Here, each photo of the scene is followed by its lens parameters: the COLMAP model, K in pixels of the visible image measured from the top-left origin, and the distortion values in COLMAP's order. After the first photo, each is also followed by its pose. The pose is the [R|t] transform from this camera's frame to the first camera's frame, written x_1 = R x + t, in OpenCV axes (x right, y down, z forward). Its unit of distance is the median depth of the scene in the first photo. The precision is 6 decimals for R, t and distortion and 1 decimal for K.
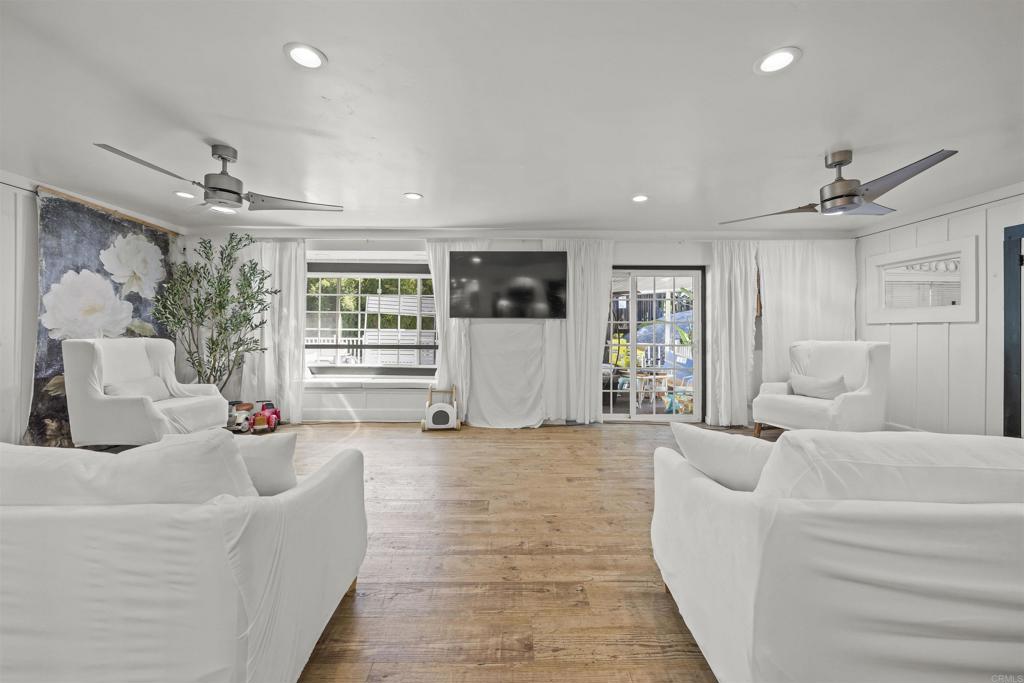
lens RADIAL K [[404.8, 0, 512.3], [0, 404.8, 330.4], [0, 0, 1]] dist [-0.004223, -0.000131]
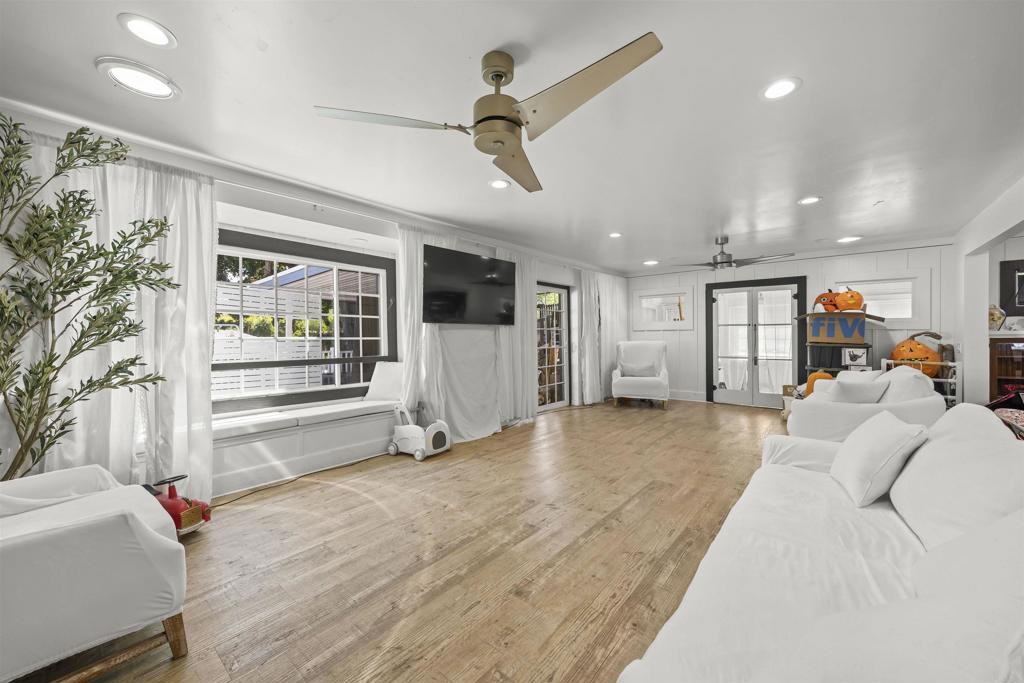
lens RADIAL K [[404.8, 0, 509.7], [0, 404.8, 342.5], [0, 0, 1]] dist [-0.004223, -0.000131]
pose [[0.636010, -0.021971, 0.771368, -0.701894], [0.008594, 0.999734, 0.021390, -0.006653], [-0.771633, -0.006975, 0.636030, 0.327336]]
